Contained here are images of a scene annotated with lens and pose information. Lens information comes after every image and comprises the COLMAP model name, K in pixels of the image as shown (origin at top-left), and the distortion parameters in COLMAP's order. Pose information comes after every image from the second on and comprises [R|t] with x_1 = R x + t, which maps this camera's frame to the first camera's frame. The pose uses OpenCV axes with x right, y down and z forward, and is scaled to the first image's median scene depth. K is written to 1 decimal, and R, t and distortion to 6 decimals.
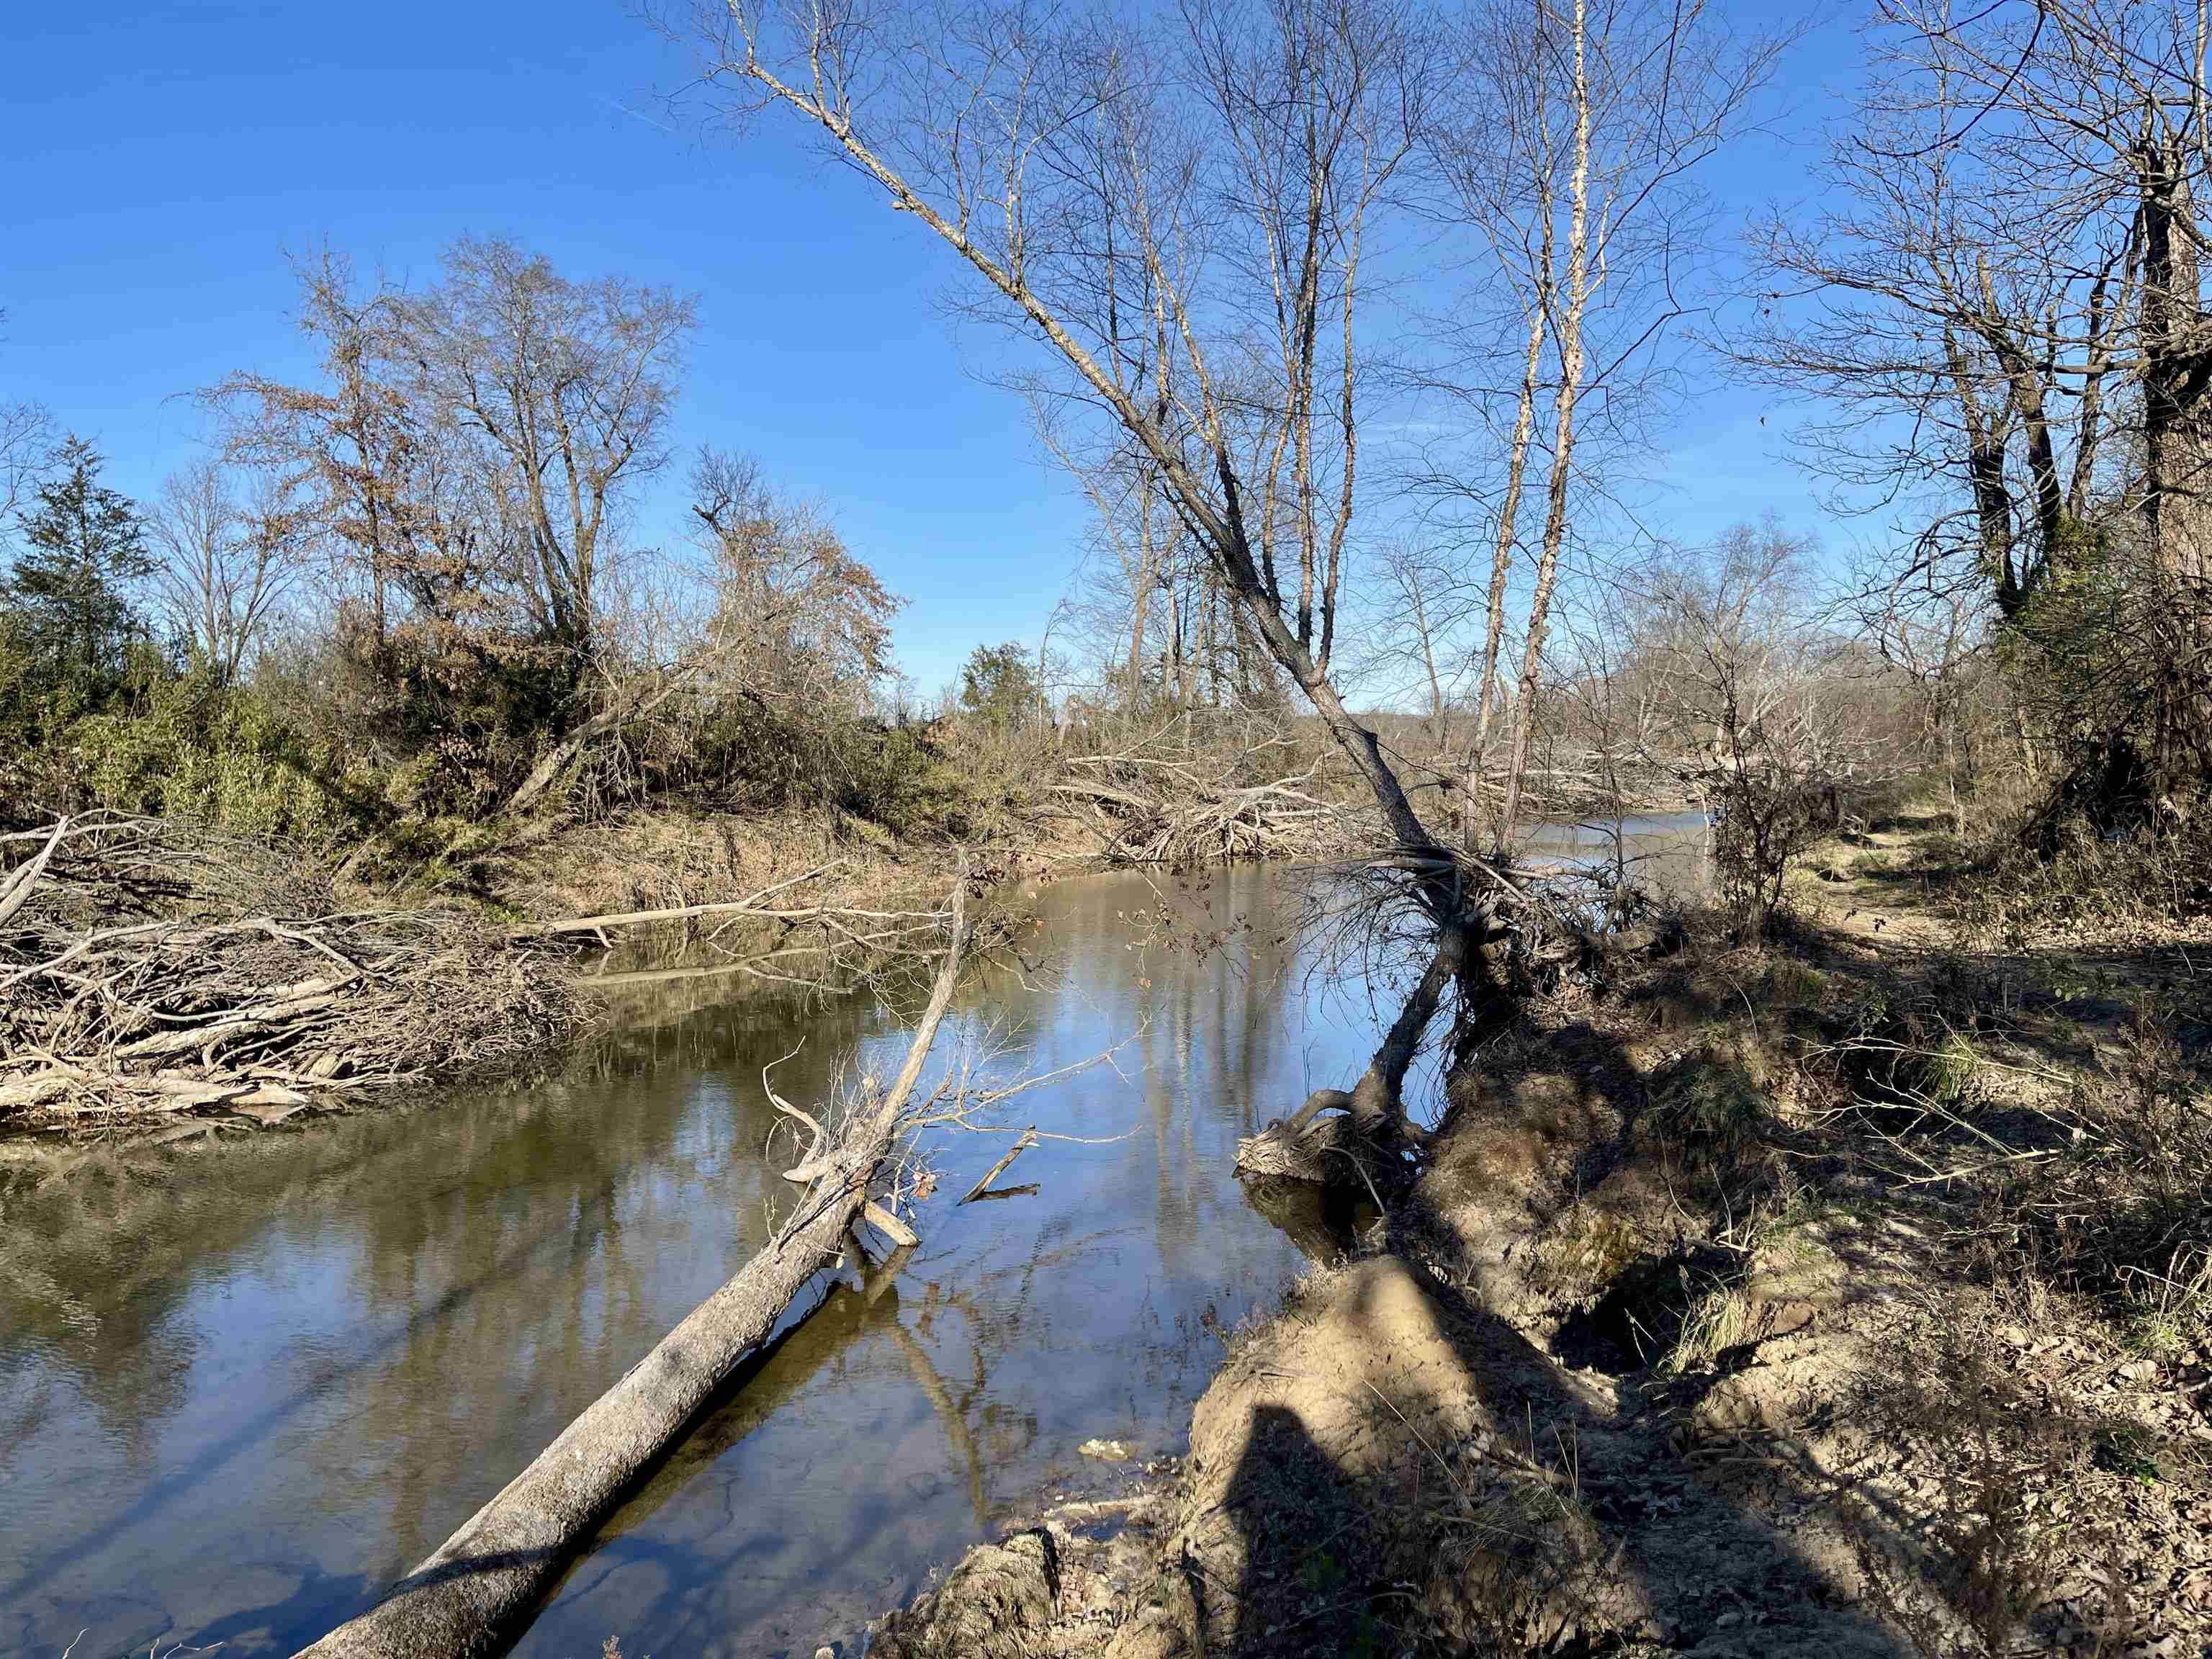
lens RADIAL K [[1707.0, 0, 1094.8], [0, 1707.0, 837.3], [0, 0, 1]] dist [0.078041, -0.094387]
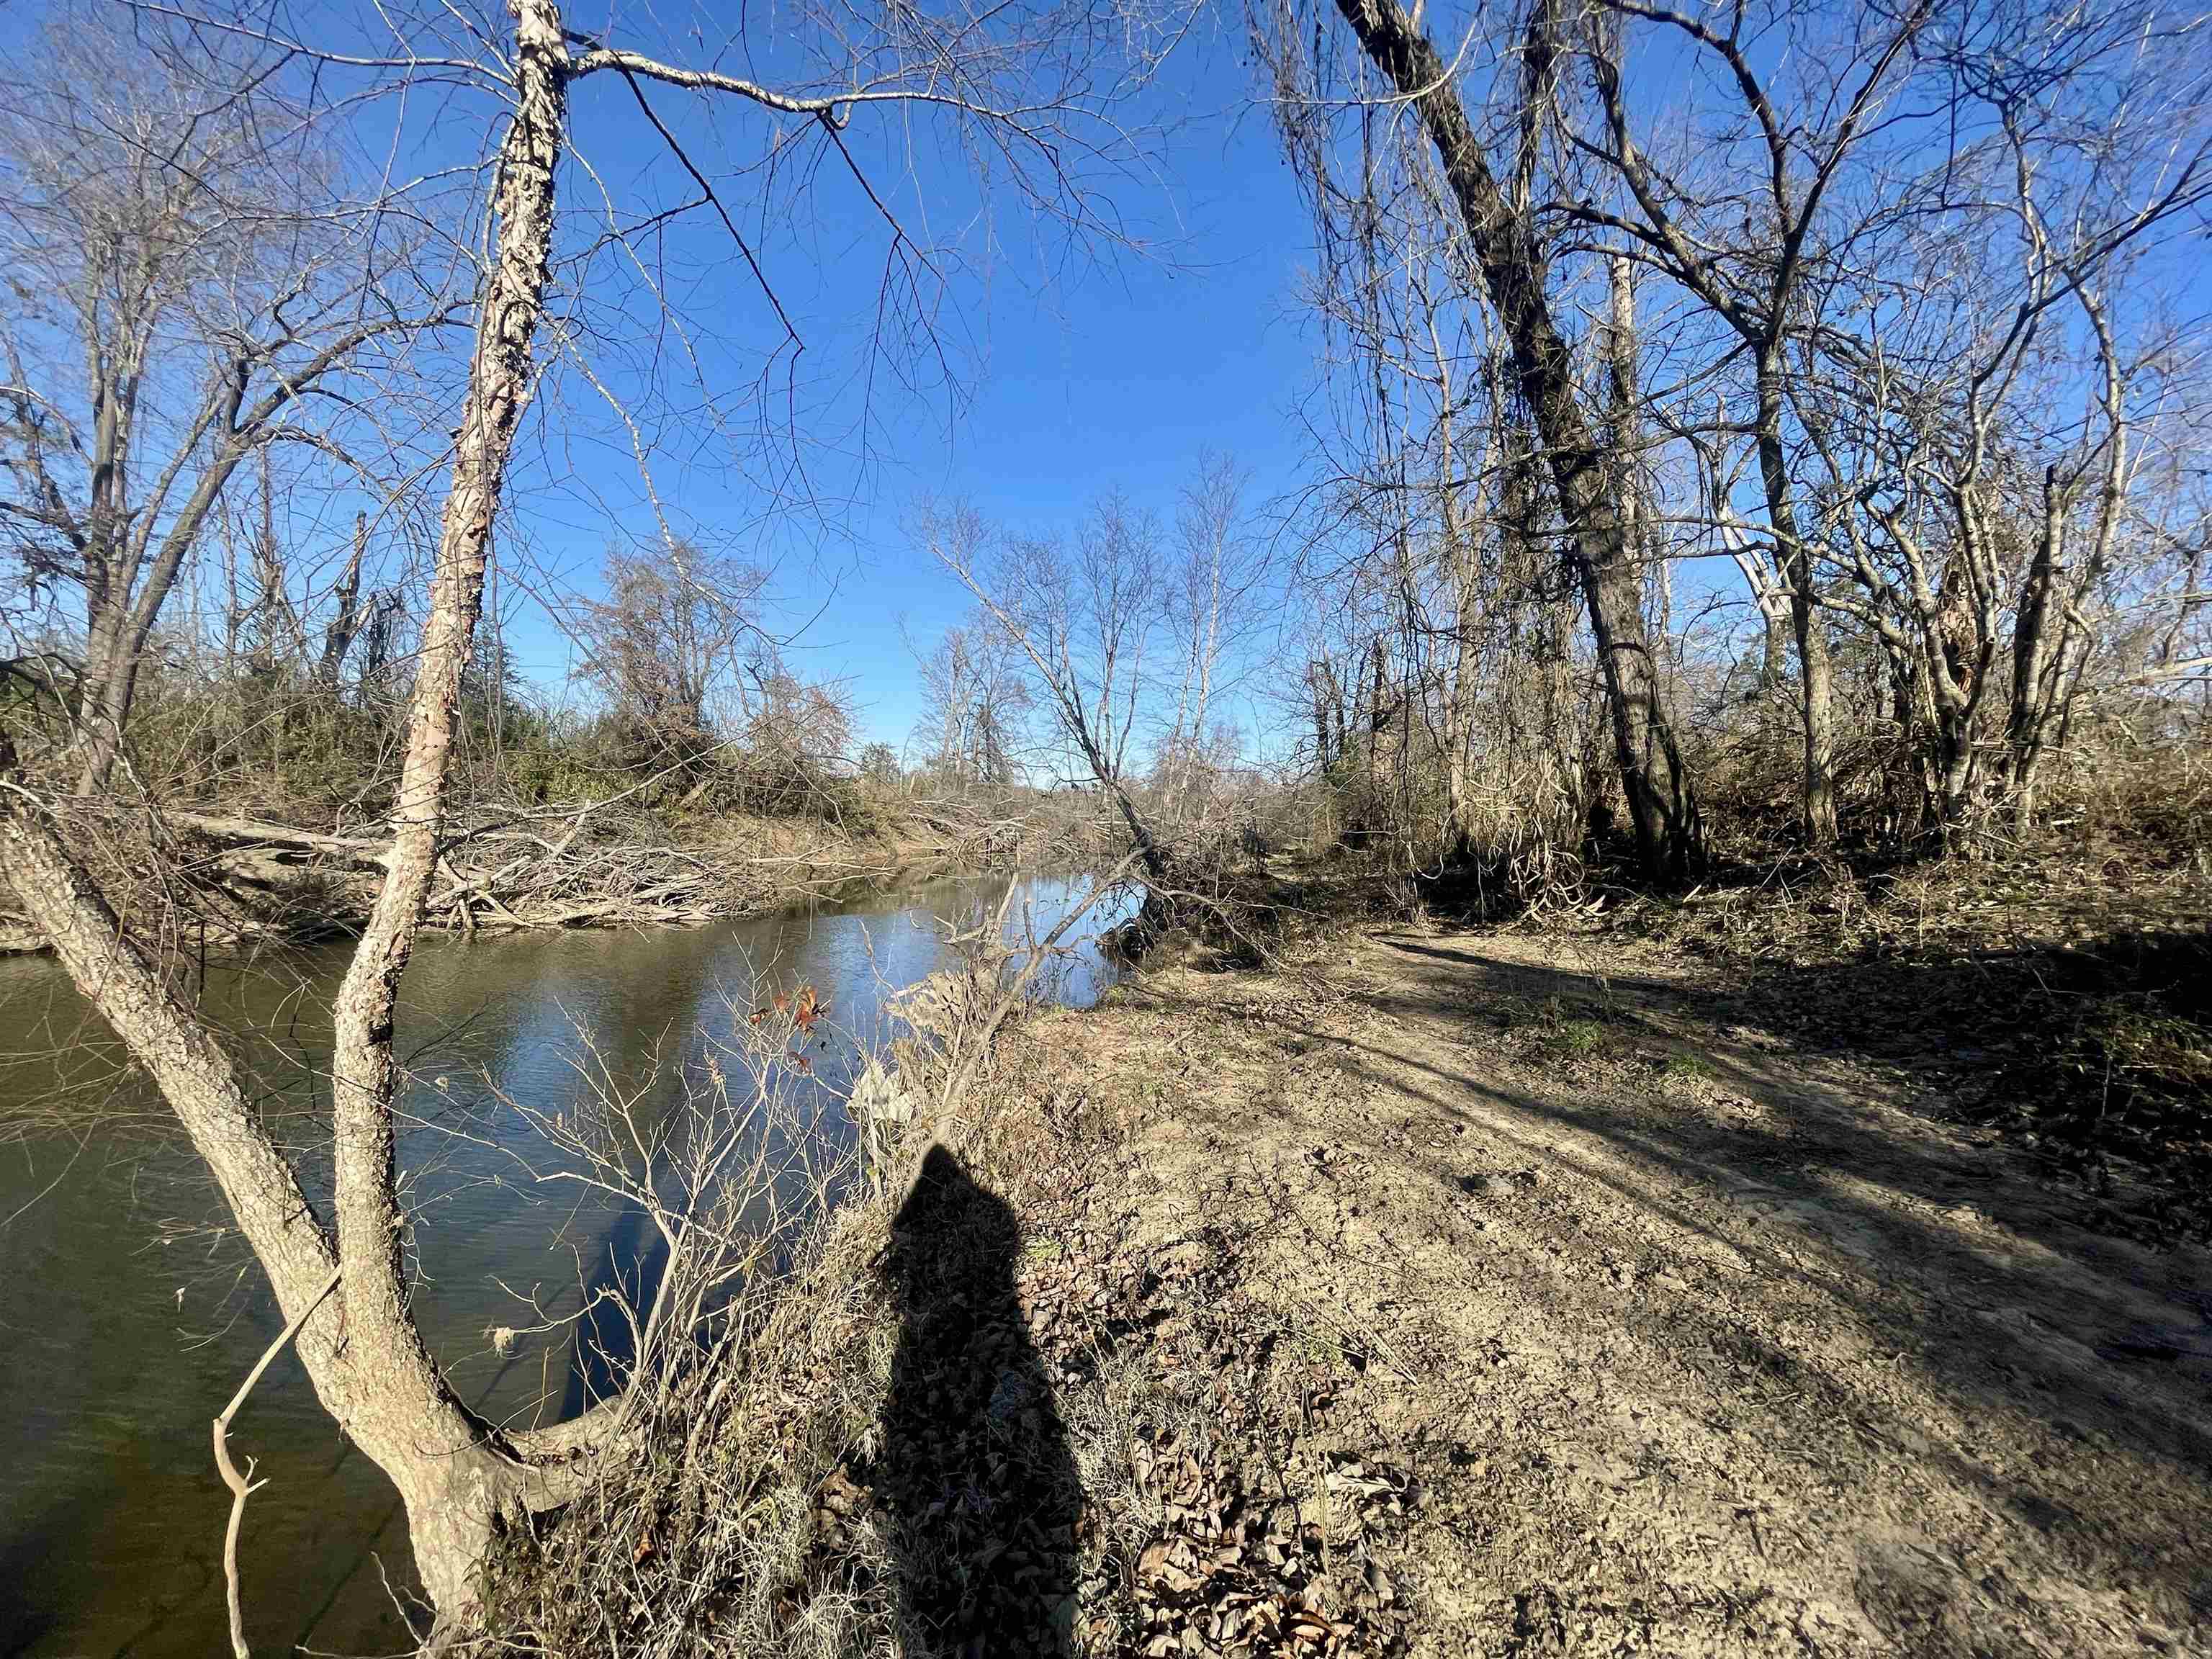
lens RADIAL K [[907.5, 0, 1113.5], [0, 907.5, 825.2], [0, 0, 1]] dist [-0.003242, 0.000545]
pose [[0.963145, 0.063918, 0.261278, -0.098695], [-0.056747, 0.997778, -0.034907, 0.011546], [-0.262929, 0.018794, 0.964632, -0.173449]]
